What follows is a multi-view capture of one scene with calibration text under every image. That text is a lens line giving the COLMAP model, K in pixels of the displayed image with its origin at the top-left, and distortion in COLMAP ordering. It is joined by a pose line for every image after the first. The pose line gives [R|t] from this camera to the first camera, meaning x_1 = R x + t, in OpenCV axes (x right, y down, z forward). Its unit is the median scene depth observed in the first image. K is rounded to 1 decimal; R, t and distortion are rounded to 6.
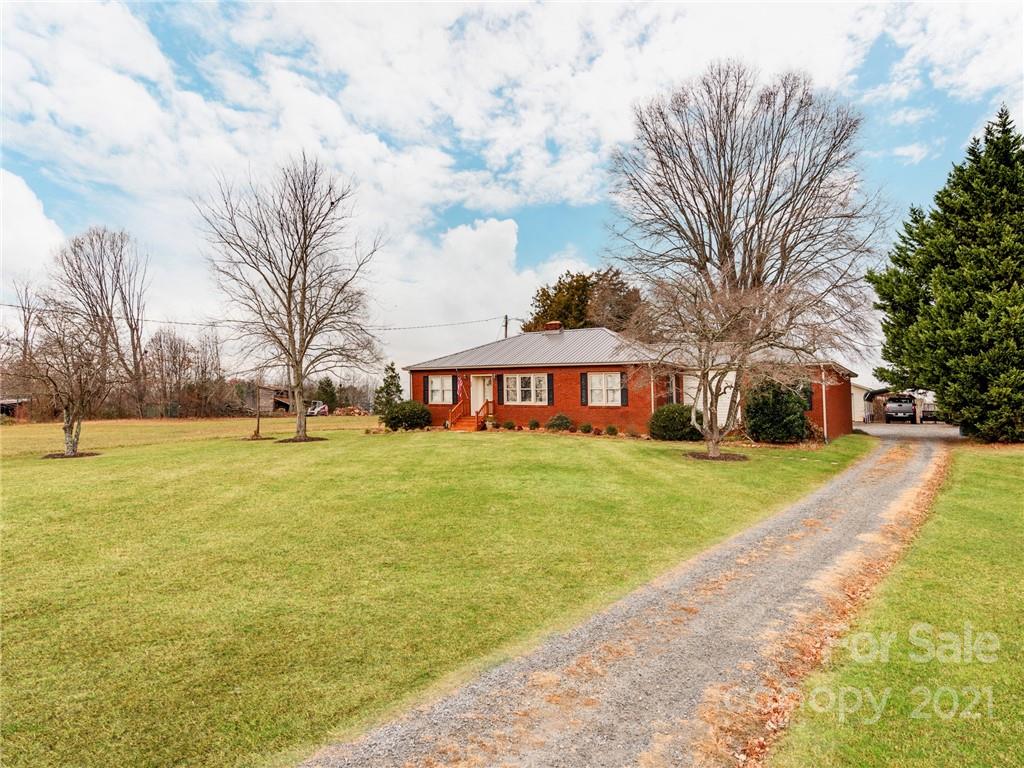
lens RADIAL K [[450.0, 0, 516.1], [0, 450.0, 387.9], [0, 0, 1]] dist [0.034080, -0.002712]
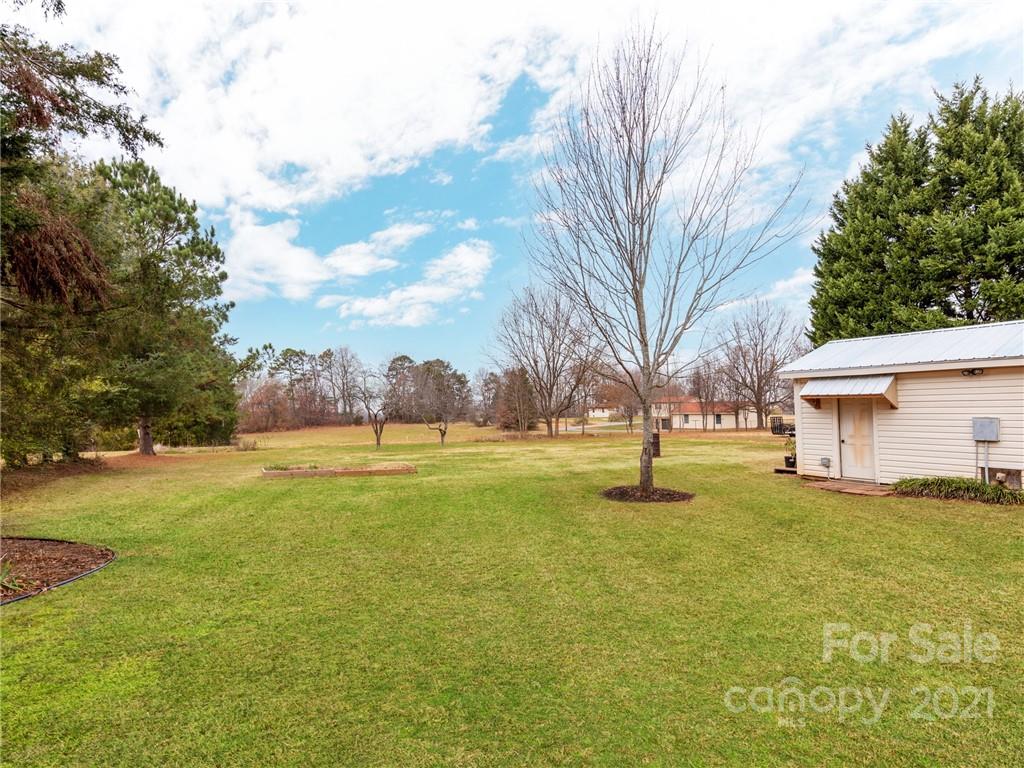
lens RADIAL K [[450.0, 0, 506.5], [0, 450.0, 388.5], [0, 0, 1]] dist [0.034080, -0.002712]
pose [[0.999672, -0.005366, -0.025060, 0.781405], [0.005671, 0.999910, 0.012123, -0.217716], [0.024993, -0.012262, 0.999612, 0.190495]]
